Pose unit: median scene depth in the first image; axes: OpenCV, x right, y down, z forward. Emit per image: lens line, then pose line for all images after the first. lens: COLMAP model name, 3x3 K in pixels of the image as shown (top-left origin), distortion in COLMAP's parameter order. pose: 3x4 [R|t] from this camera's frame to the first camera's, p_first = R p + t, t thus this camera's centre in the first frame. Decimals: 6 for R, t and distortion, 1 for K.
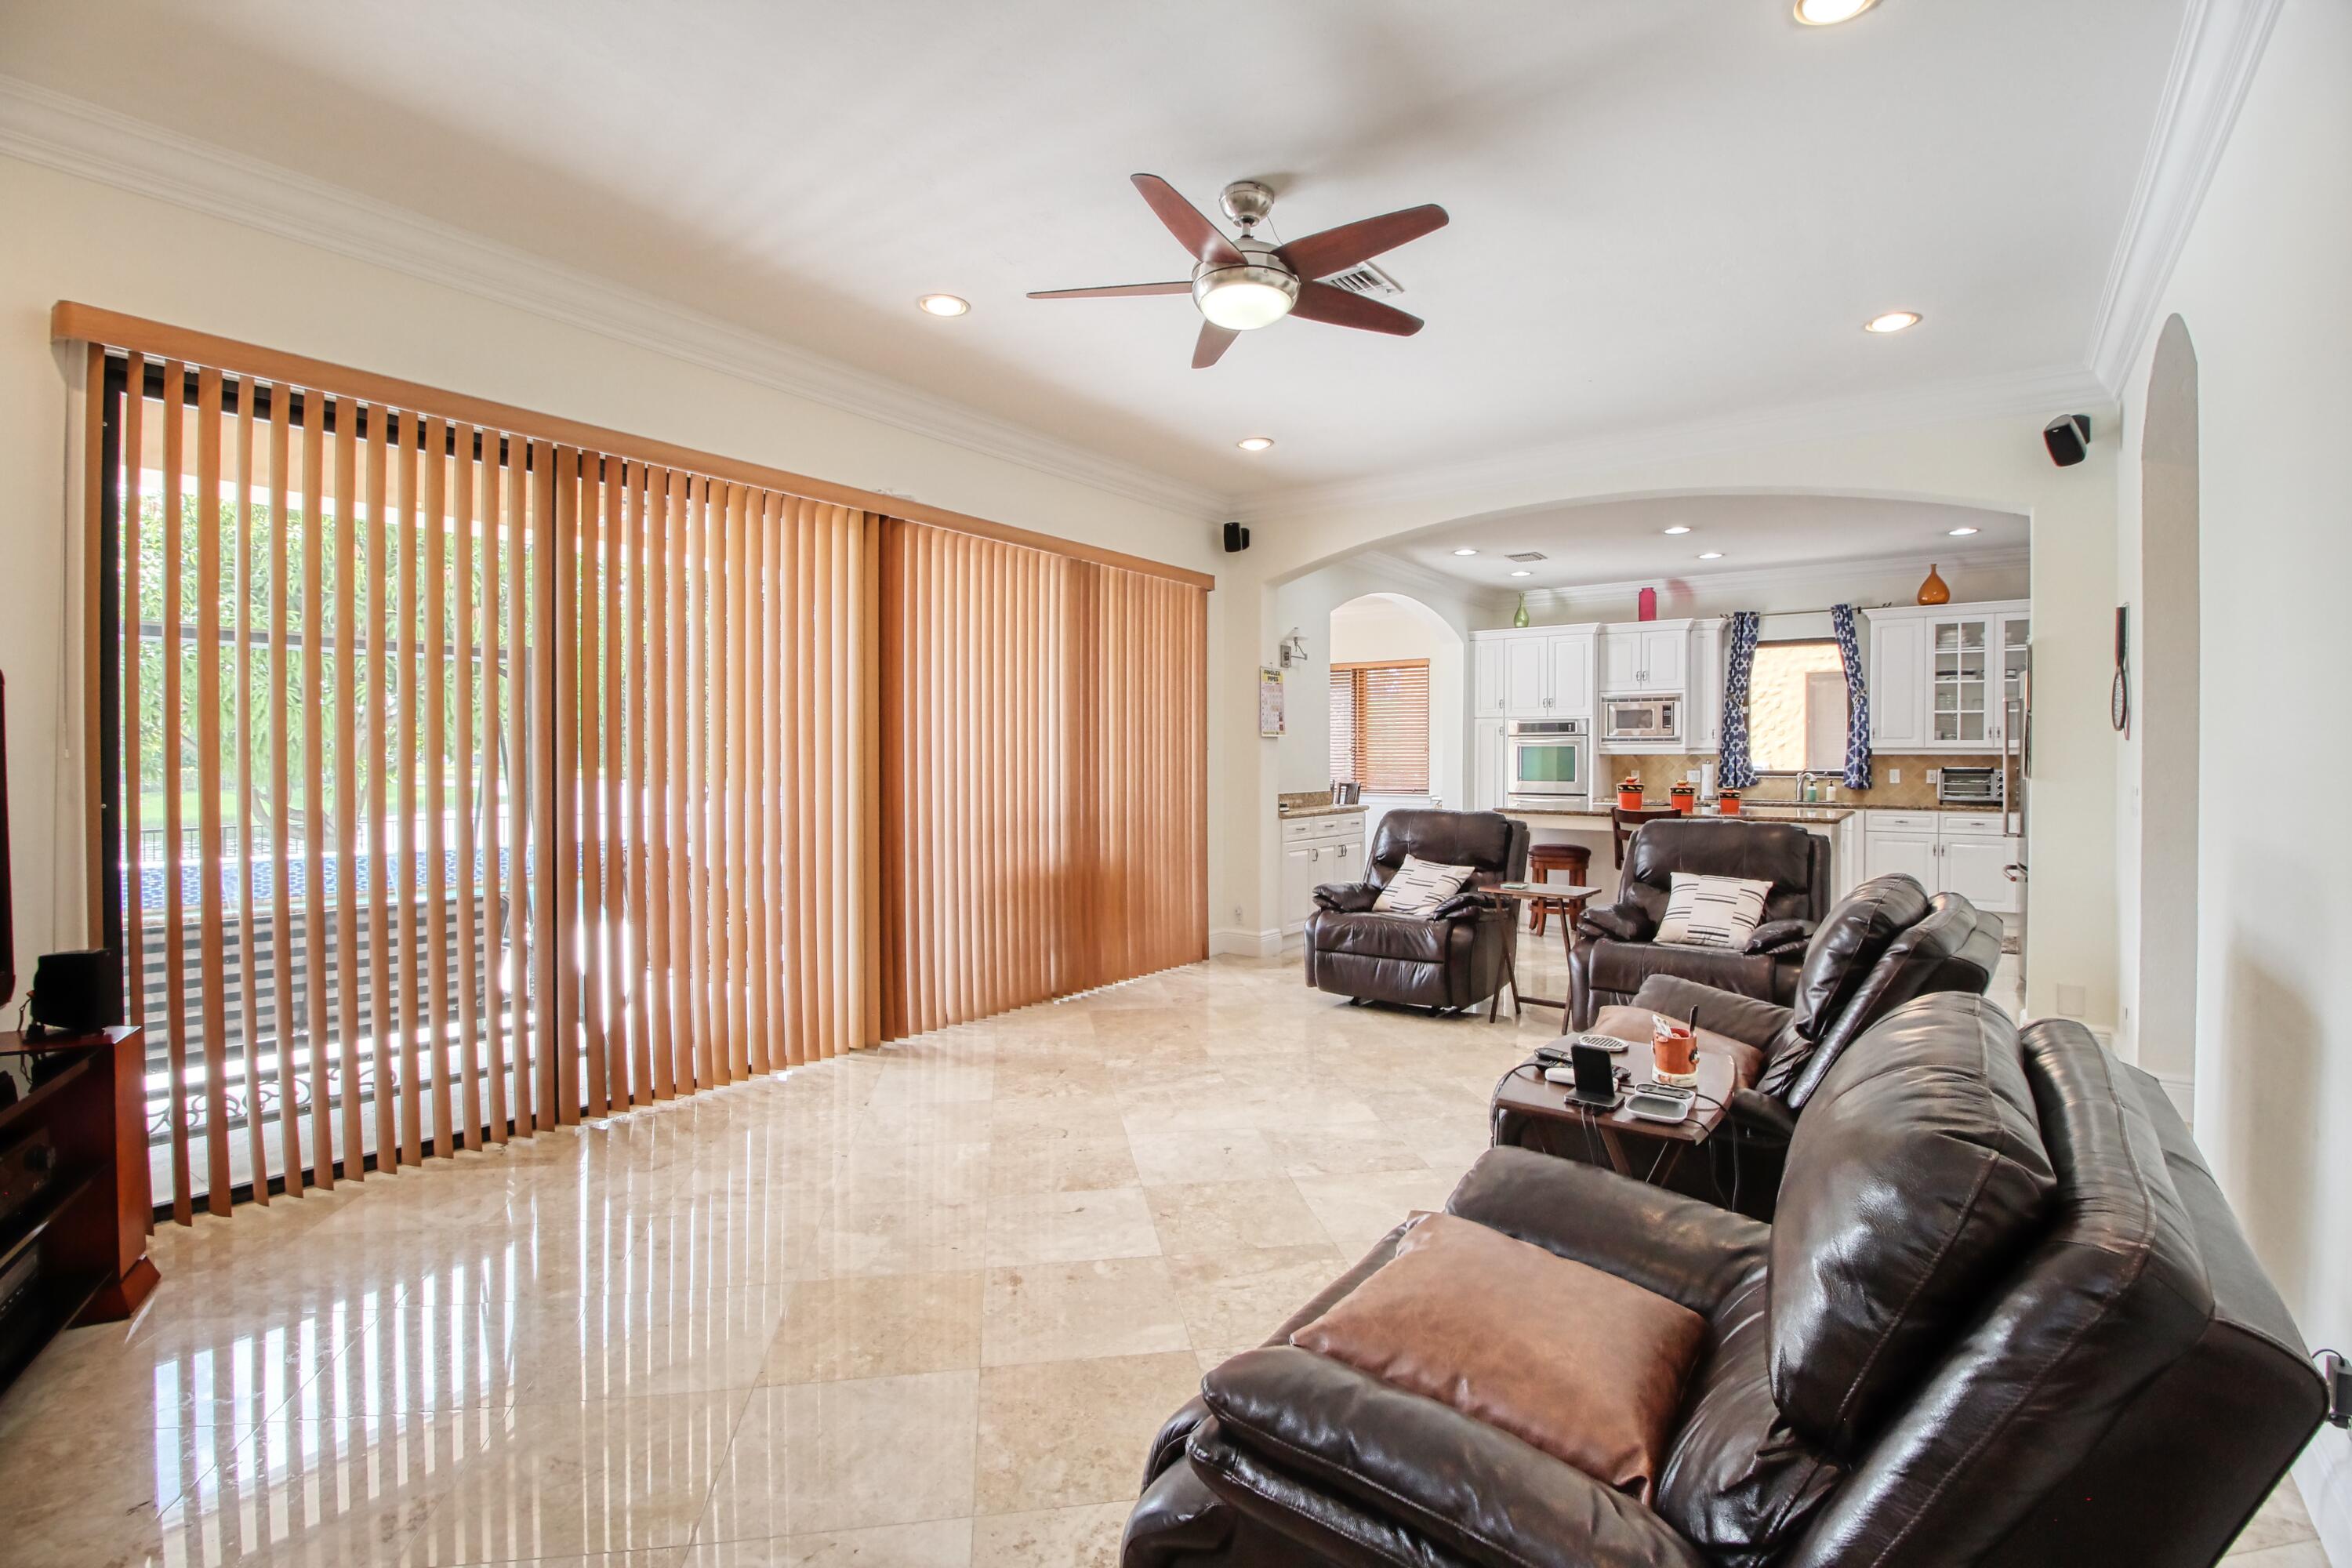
lens RADIAL K [[1089.1, 0, 1183.6], [0, 1089.1, 771.4], [0, 0, 1]] dist [-0.008310, -0.008144]
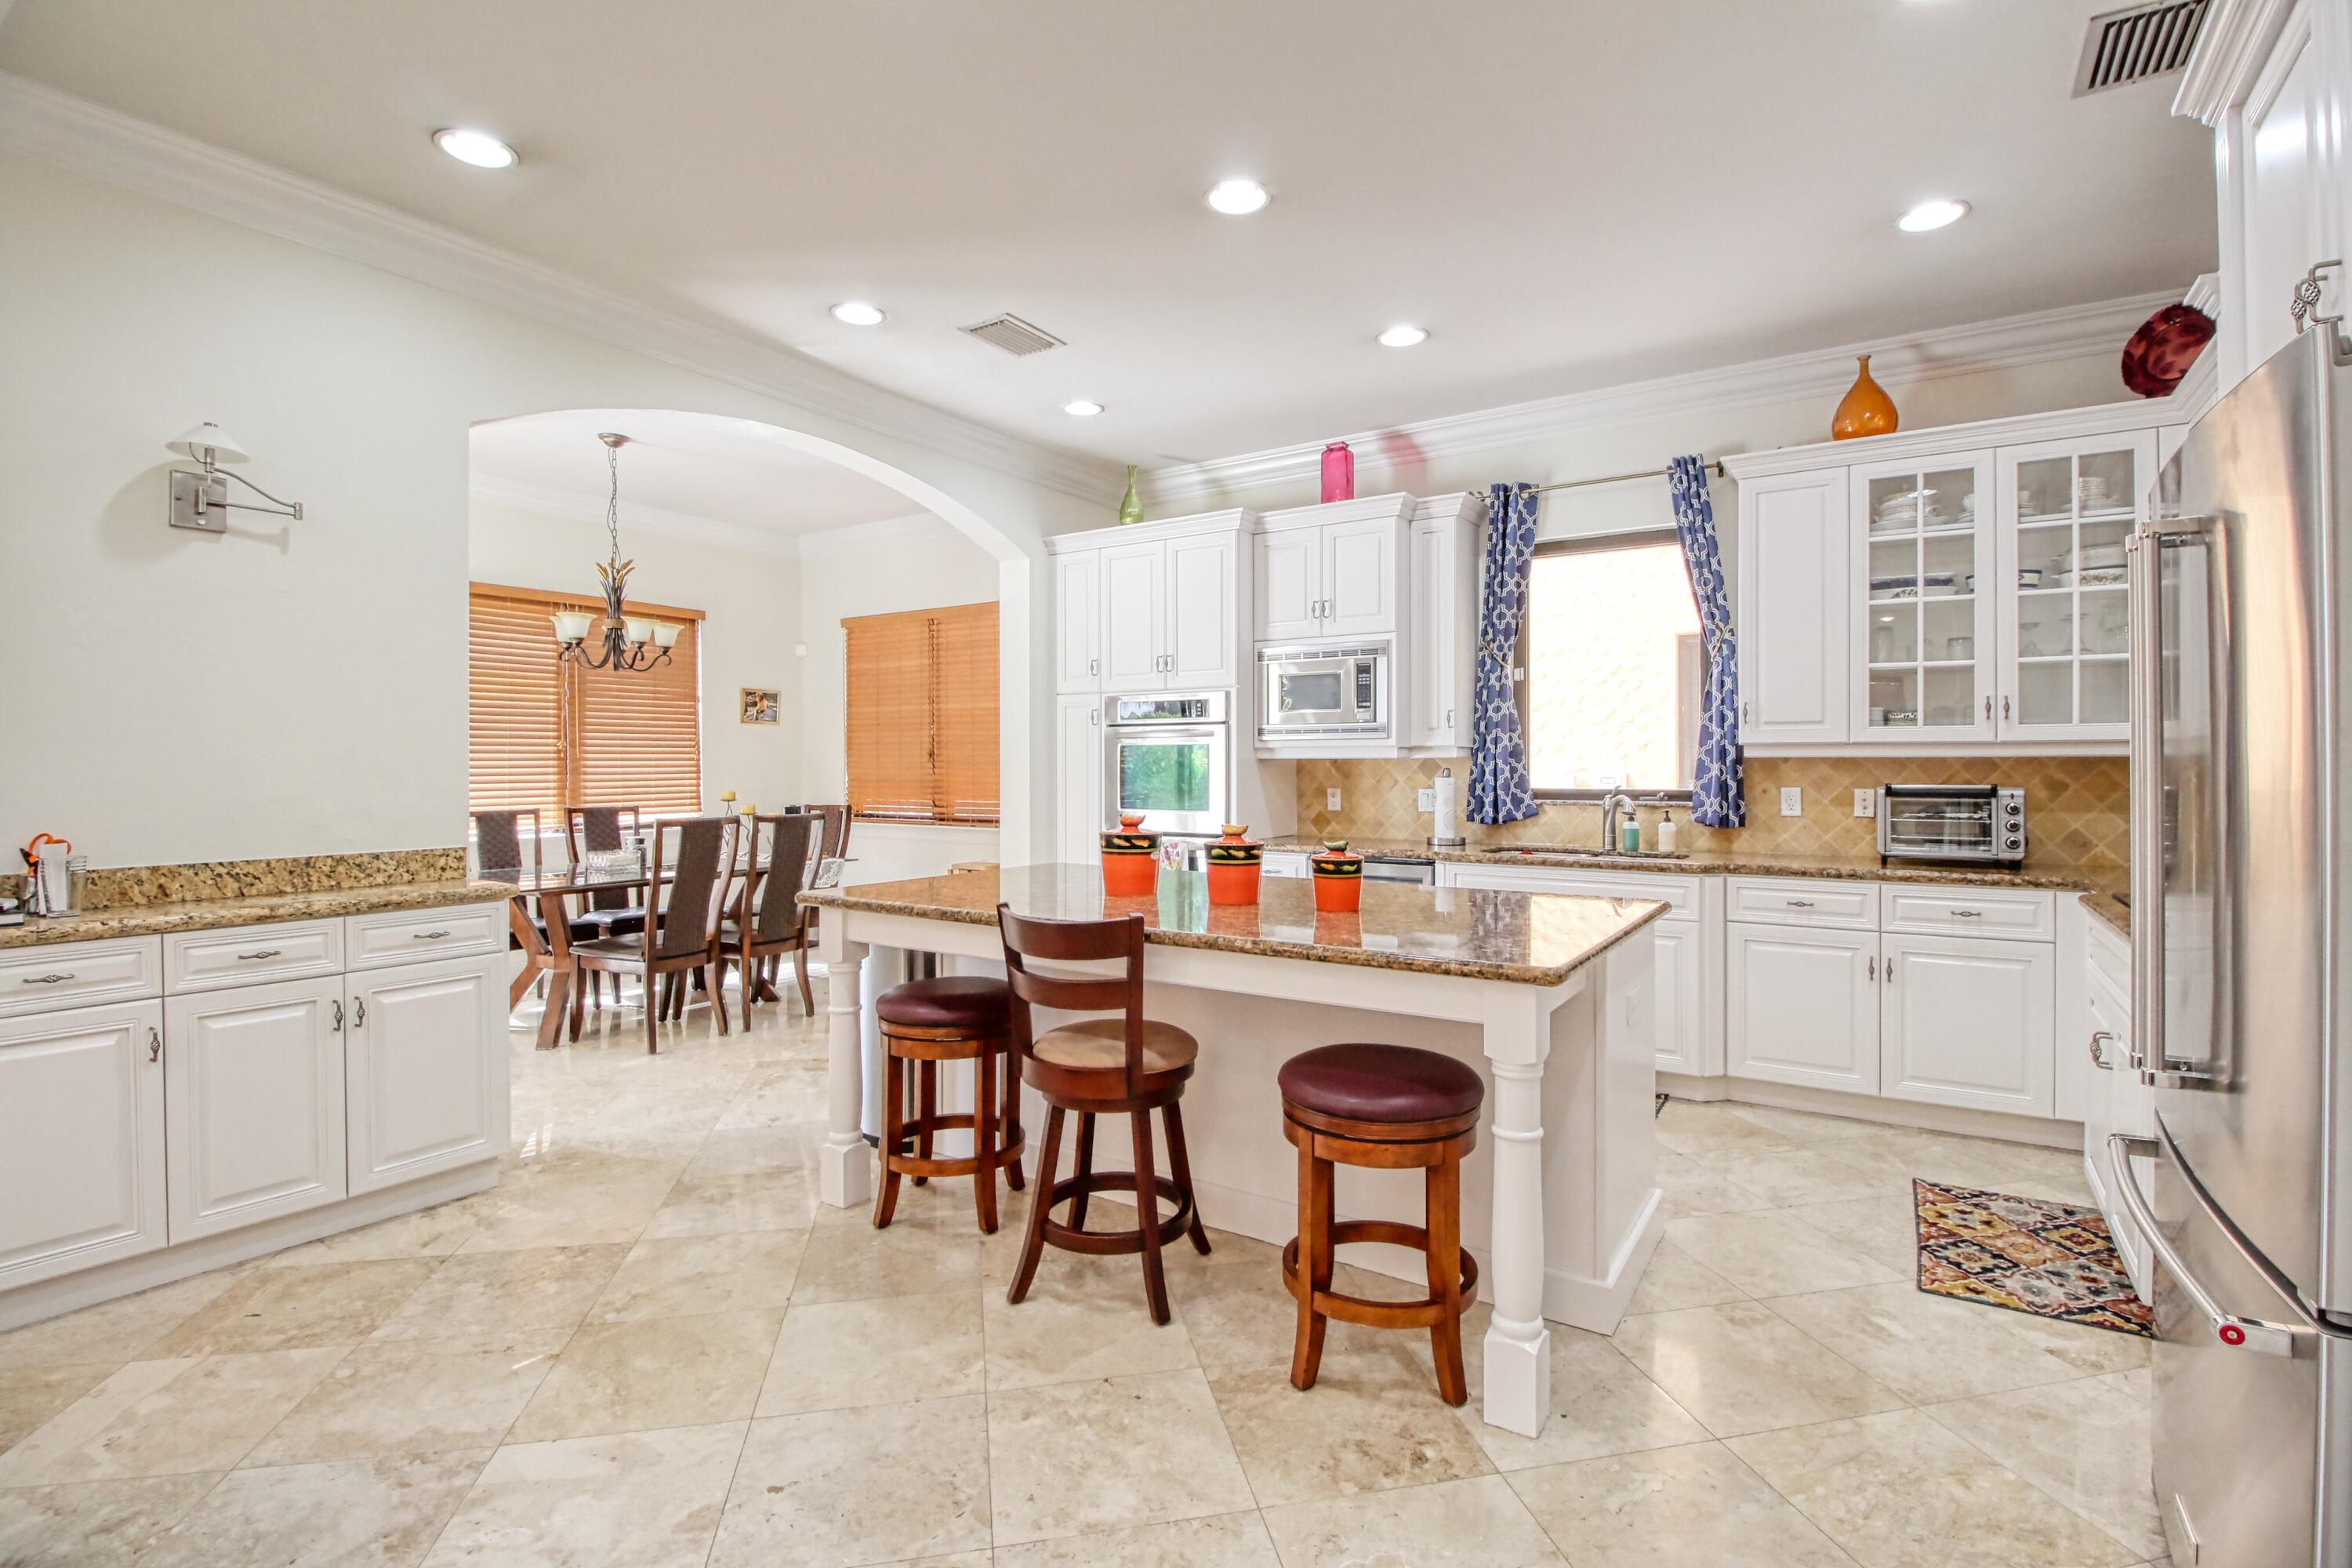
lens RADIAL K [[1088.5, 0, 1183.3], [0, 1088.5, 776.6], [0, 0, 1]] dist [-0.008415, -0.007650]
pose [[0.999016, -0.002832, 0.044266, 0.641399], [0.002950, 0.999992, -0.002615, -0.011449], [-0.044258, 0.002743, 0.999016, 0.928474]]
